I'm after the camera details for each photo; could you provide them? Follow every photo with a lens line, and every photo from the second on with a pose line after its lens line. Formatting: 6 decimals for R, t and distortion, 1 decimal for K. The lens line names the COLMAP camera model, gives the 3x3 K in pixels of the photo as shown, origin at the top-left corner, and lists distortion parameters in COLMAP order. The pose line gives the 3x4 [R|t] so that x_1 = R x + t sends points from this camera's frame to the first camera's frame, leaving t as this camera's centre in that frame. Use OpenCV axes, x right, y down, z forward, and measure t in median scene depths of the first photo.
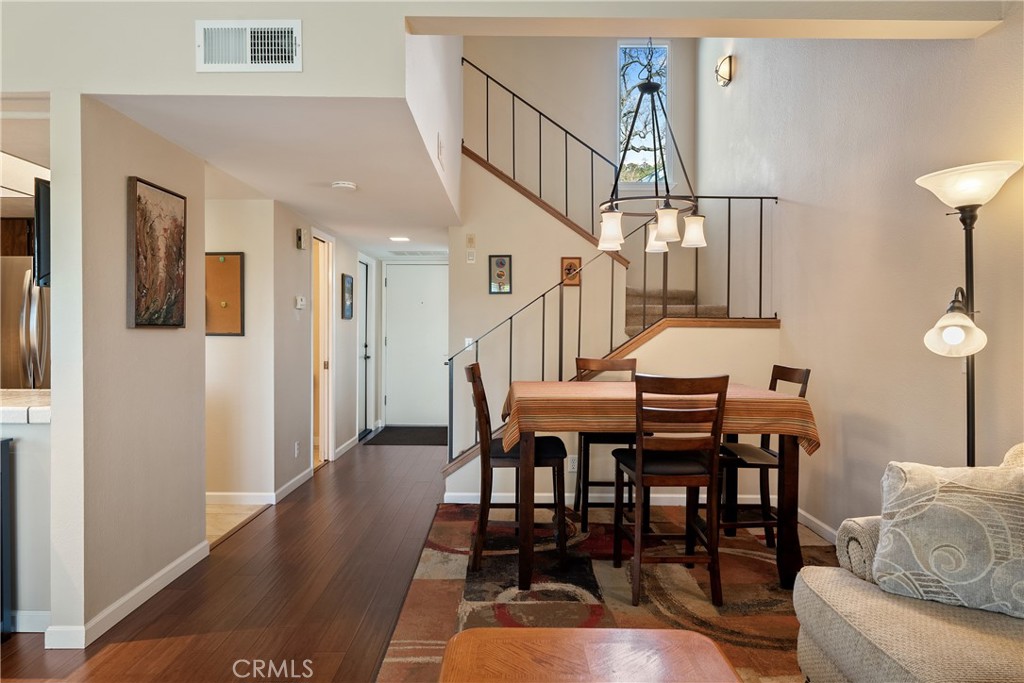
lens RADIAL K [[654.4, 0, 512.0], [0, 654.4, 341.5], [0, 0, 1]] dist [-0.004355, -0.001229]
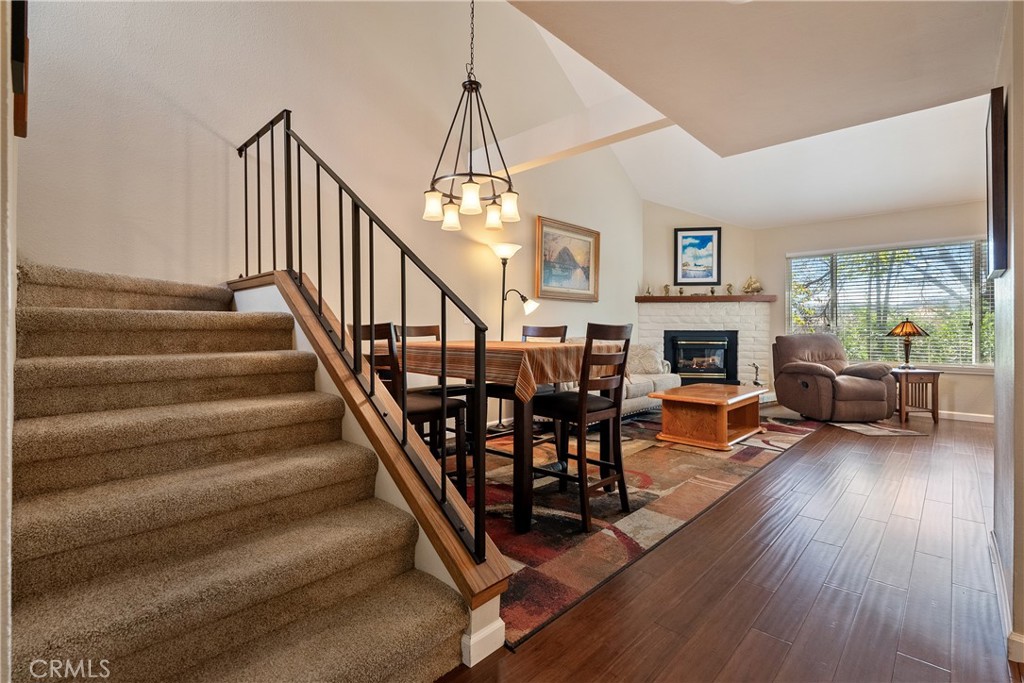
lens RADIAL K [[469.1, 0, 512.9], [0, 469.1, 320.8], [0, 0, 1]] dist [-0.009159, -0.000168]
pose [[-0.721072, 0.000761, 0.692860, -0.461010], [0.004279, 0.999985, 0.003356, 0.028252], [-0.692847, 0.005385, -0.721065, 1.686341]]
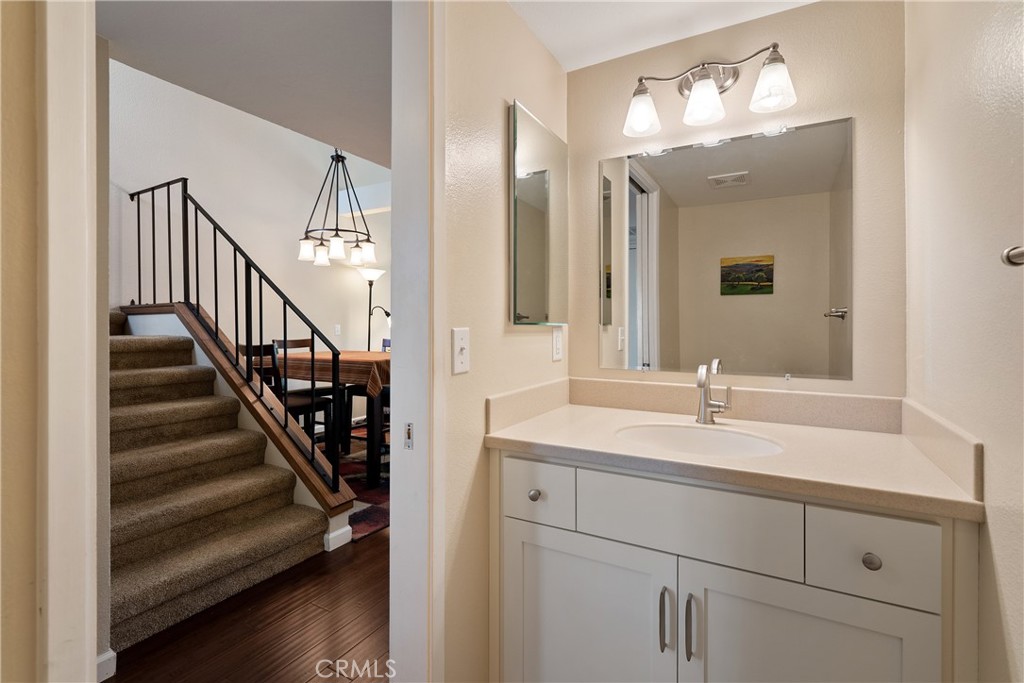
lens RADIAL K [[469.1, 0, 512.9], [0, 469.1, 320.8], [0, 0, 1]] dist [-0.009159, -0.000168]
pose [[-0.866533, -0.003982, 0.499104, -0.752588], [0.001139, 0.999950, 0.009955, -0.023349], [-0.499119, 0.009195, -0.866485, 1.896271]]
